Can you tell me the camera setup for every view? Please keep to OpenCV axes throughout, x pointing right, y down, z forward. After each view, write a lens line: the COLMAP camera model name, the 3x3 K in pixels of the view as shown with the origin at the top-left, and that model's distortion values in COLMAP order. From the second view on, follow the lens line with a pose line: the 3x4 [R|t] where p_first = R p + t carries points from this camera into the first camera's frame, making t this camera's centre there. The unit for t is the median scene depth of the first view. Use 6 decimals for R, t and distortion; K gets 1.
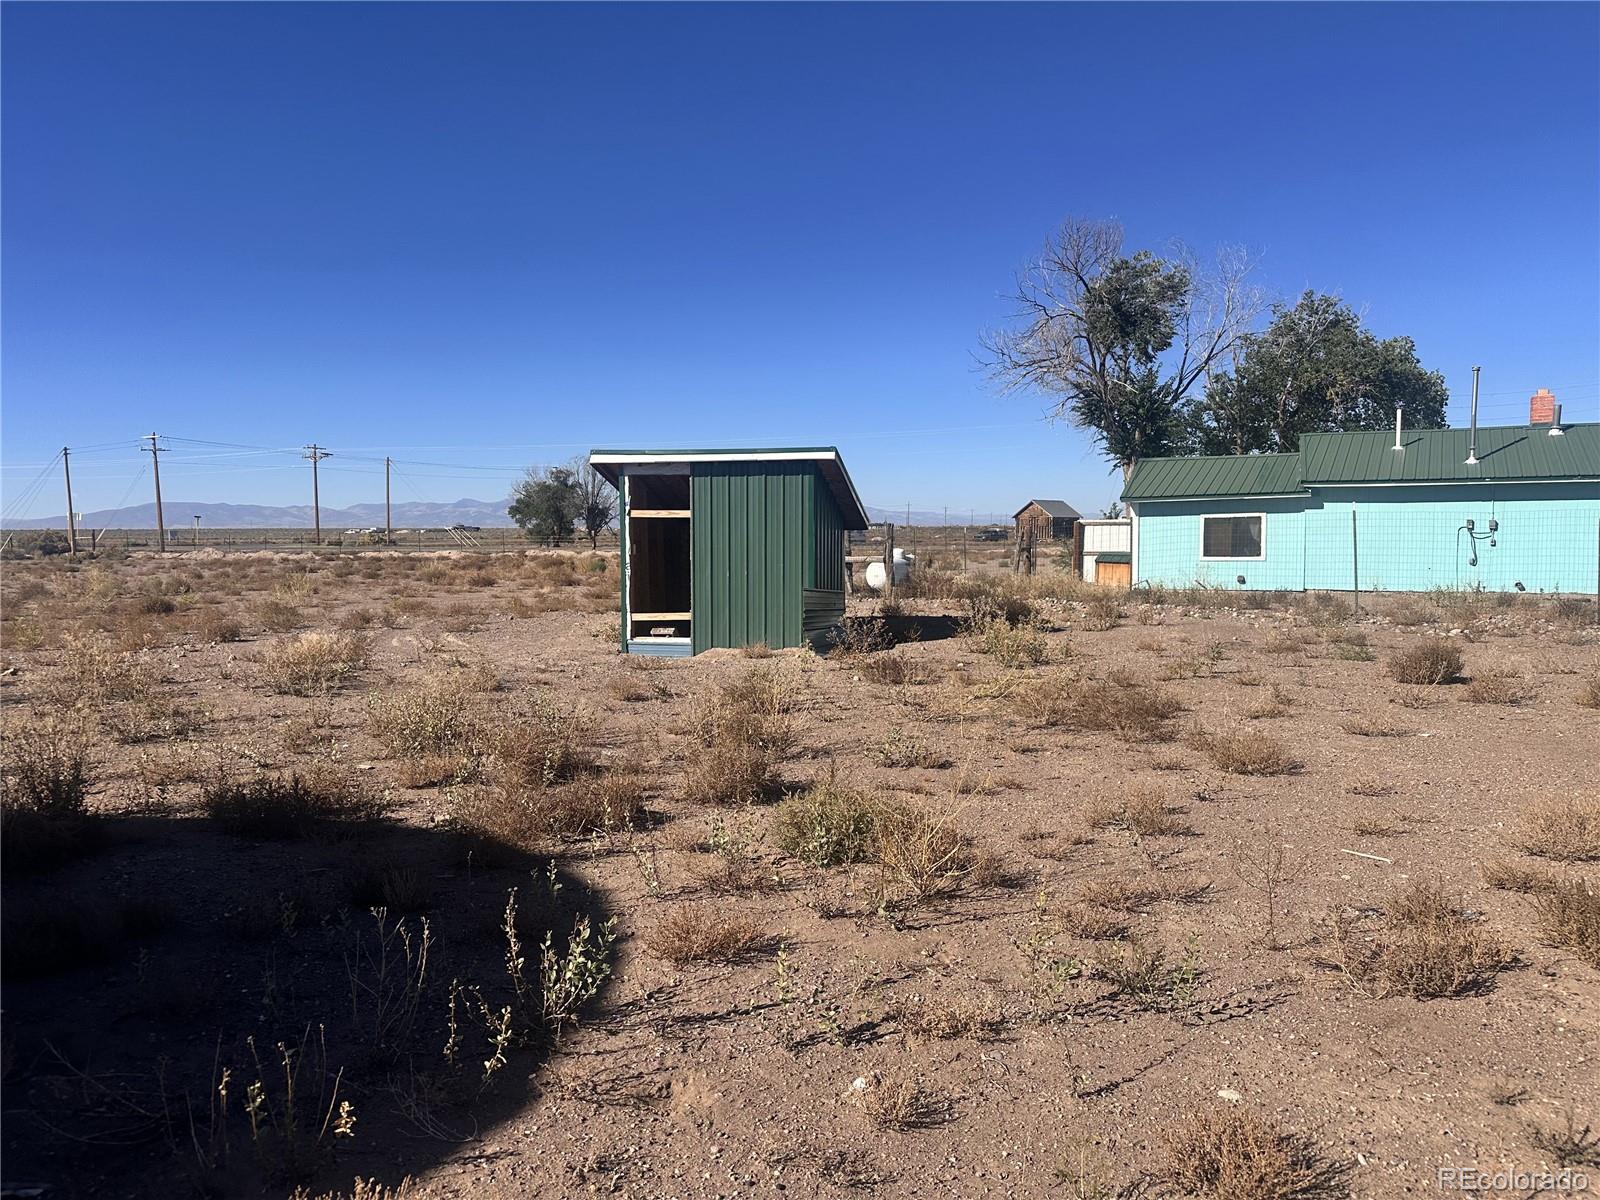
lens RADIAL K [[1127.1, 0, 800.3], [0, 1127.1, 600.6], [0, 0, 1]] dist [0.038829, -0.004580]
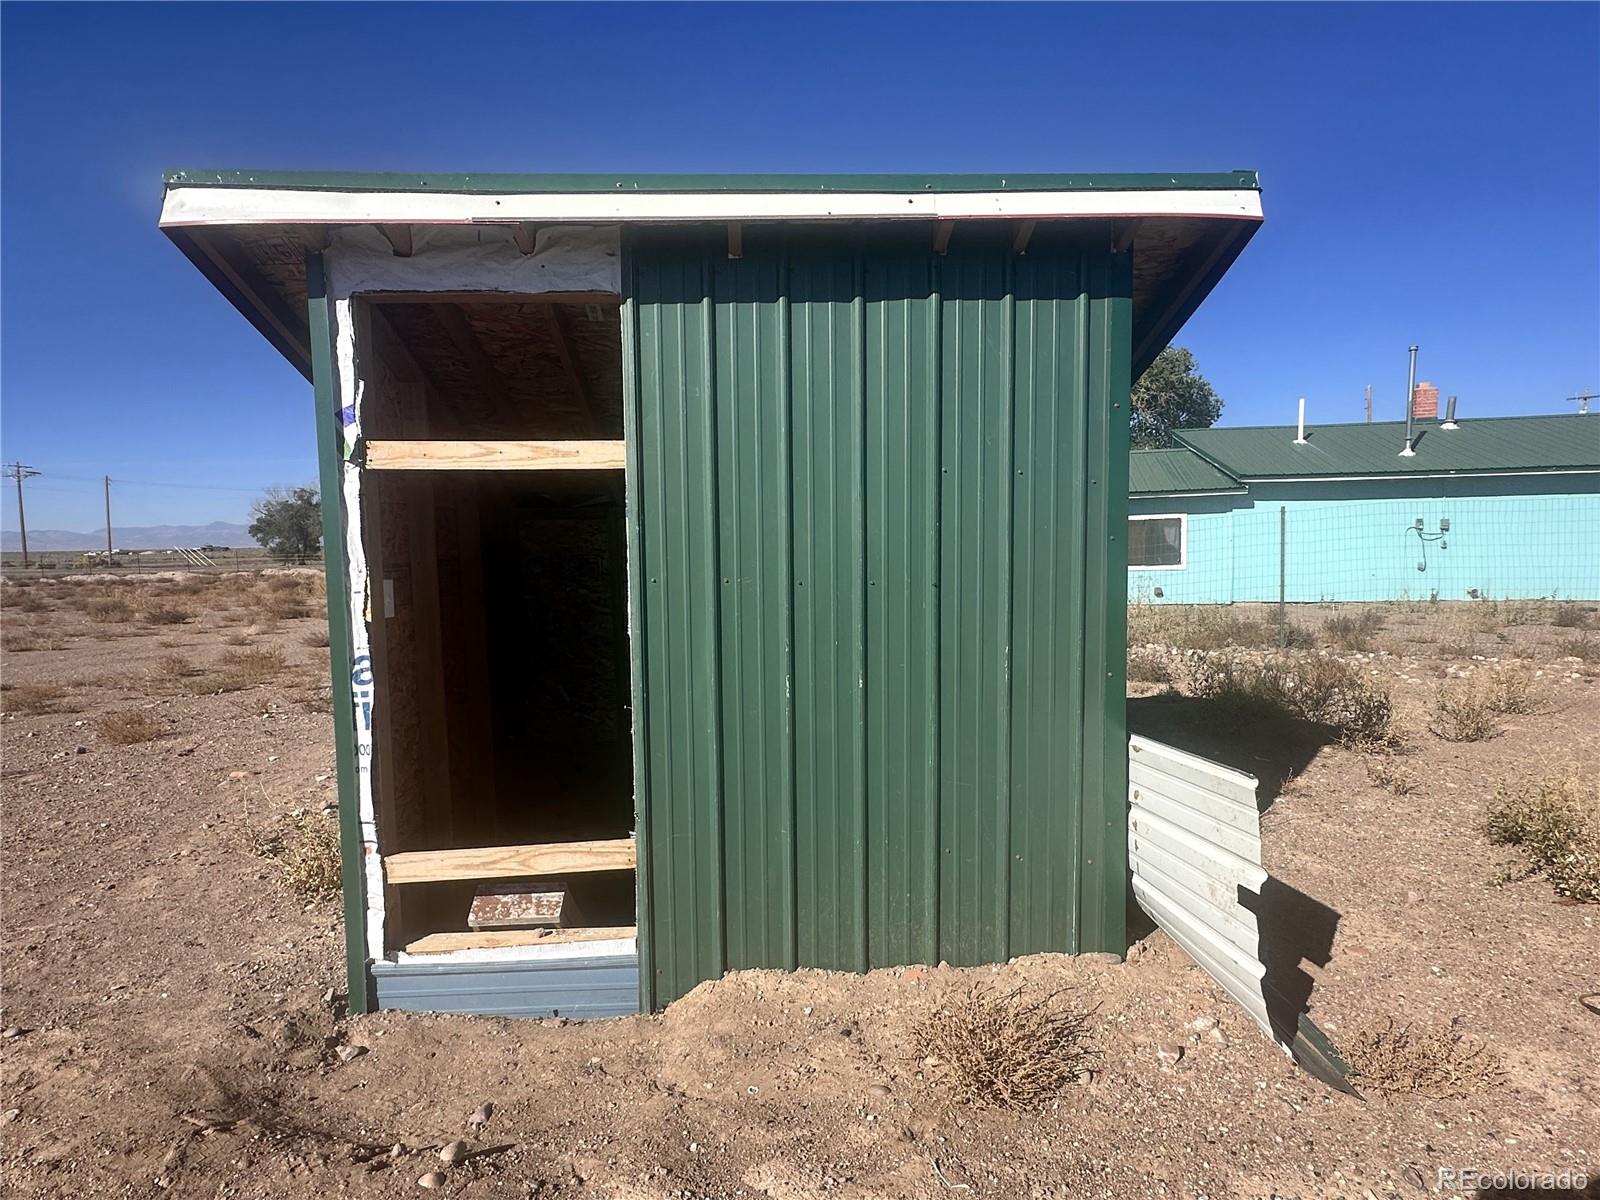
lens RADIAL K [[894.8, 0, 787.8], [0, 894.8, 609.0], [0, 0, 1]] dist [-0.004785, 0.000065]
pose [[0.961710, -0.033159, 0.272056, -0.064783], [0.030499, 0.999437, 0.014001, -0.024288], [-0.272367, -0.005168, 0.962179, 0.438806]]
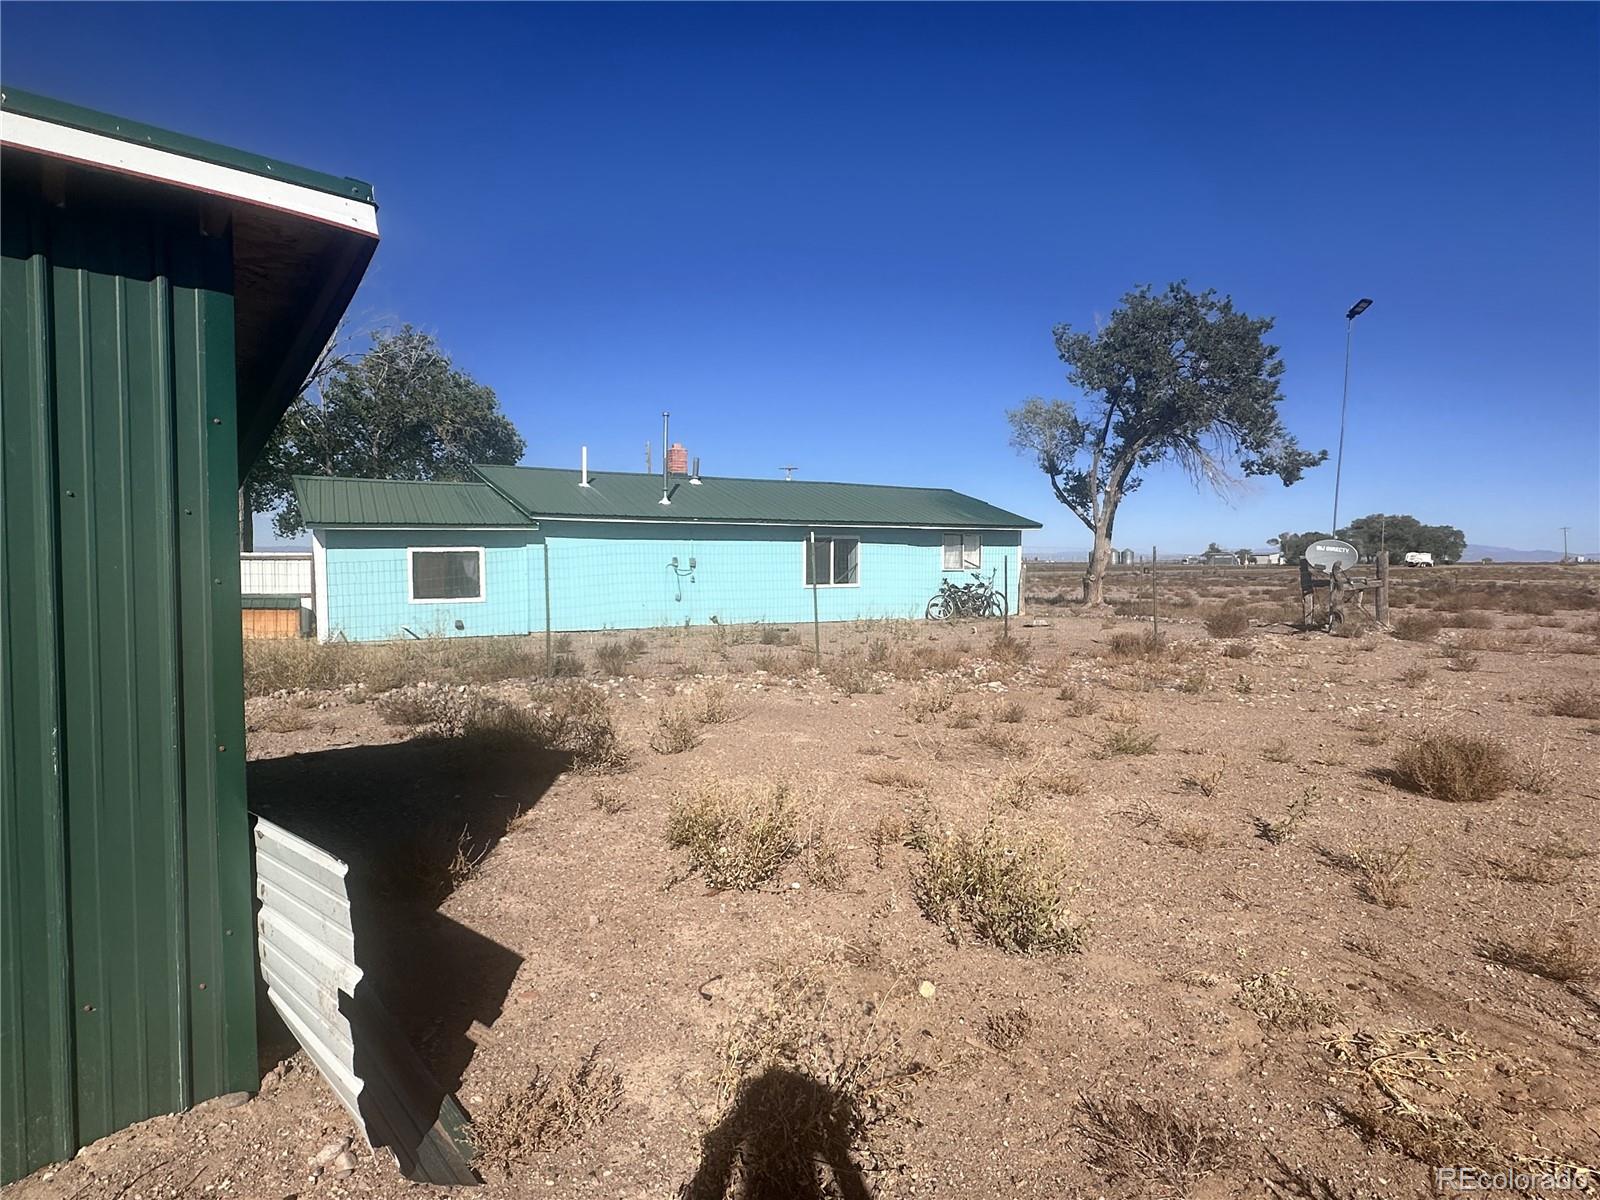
lens RADIAL K [[894.8, 0, 795.6], [0, 894.8, 604.5], [0, 0, 1]] dist [-0.004785, 0.000065]
pose [[0.537905, -0.032955, 0.842361, -0.040334], [0.051333, 0.998662, 0.006290, -0.025612], [-0.841441, 0.039858, 0.538877, 0.436554]]
